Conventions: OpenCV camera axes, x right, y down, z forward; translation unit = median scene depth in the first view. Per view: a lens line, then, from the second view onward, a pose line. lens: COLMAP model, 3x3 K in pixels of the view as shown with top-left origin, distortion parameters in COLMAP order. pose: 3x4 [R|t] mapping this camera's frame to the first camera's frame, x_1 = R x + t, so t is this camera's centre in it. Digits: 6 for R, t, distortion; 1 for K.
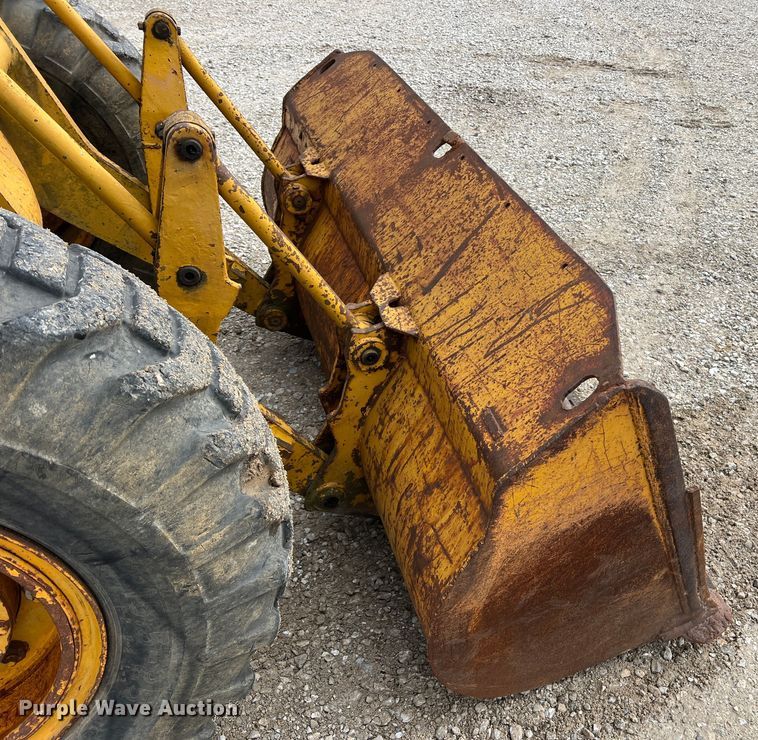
lens RADIAL K [[742.3, 0, 497.5], [0, 742.3, 371.4], [0, 0, 1]] dist [0.109106, -0.169914]
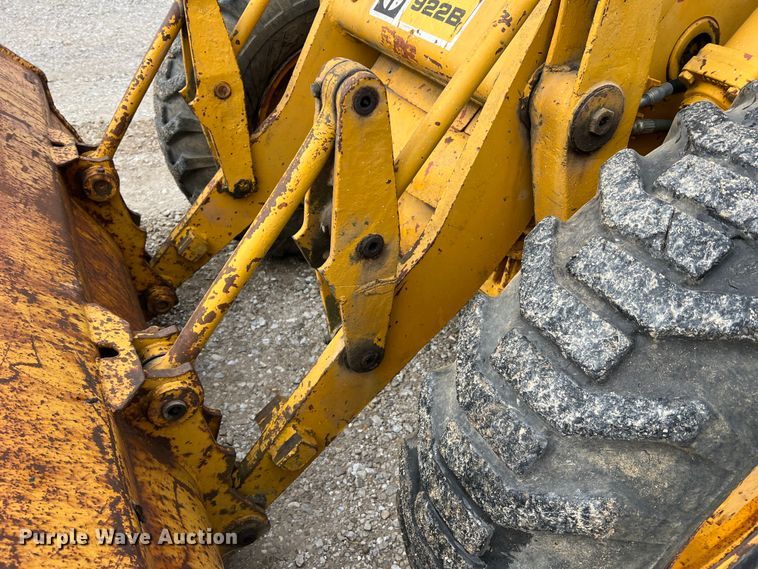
lens RADIAL K [[574.0, 0, 386.1], [0, 574.0, 285.1], [0, 0, 1]] dist [0.048460, -0.062860]
pose [[-0.975443, -0.091706, -0.200253, -0.475498], [-0.219709, 0.341271, 0.913927, -0.952358], [-0.015472, 0.935481, -0.353039, 1.523927]]
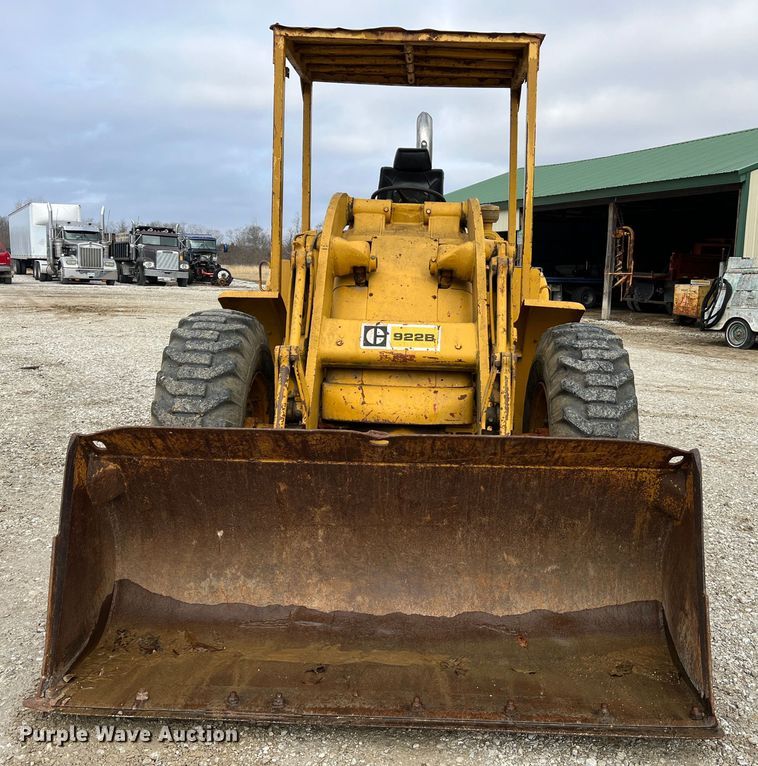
lens RADIAL K [[829.6, 0, 426.7], [0, 829.6, 386.6], [0, 0, 1]] dist [0.062762, -0.030332]
pose [[-0.383623, 0.068789, -0.920924, 1.436531], [-0.580892, 0.757256, 0.298542, -0.998066], [0.717912, 0.649485, -0.250542, 1.604898]]
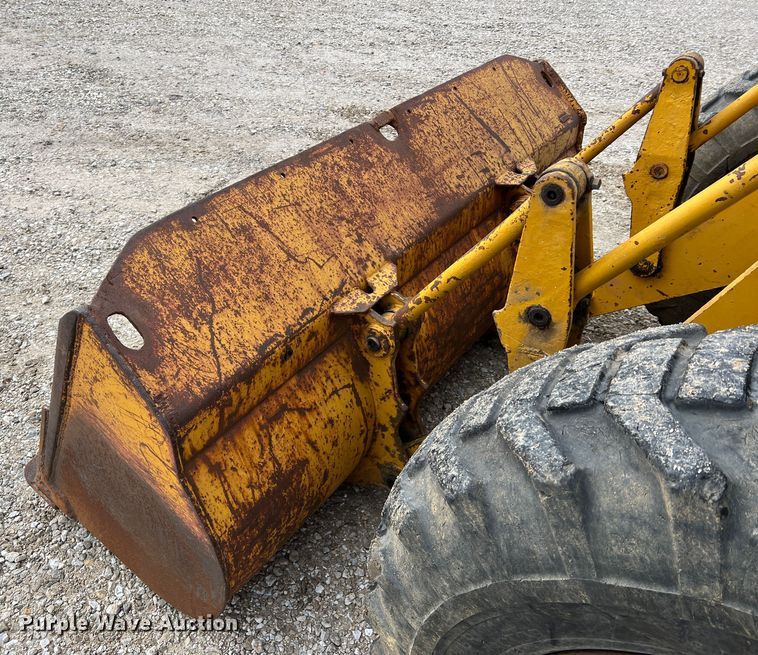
lens RADIAL K [[654.4, 0, 313.1], [0, 654.4, 329.7], [0, 0, 1]] dist [0.064776, -0.096285]
pose [[-0.504854, -0.598916, 0.621628, -0.917898], [0.441976, 0.439232, 0.782133, -1.133098], [-0.741471, 0.669608, 0.042959, 1.453964]]
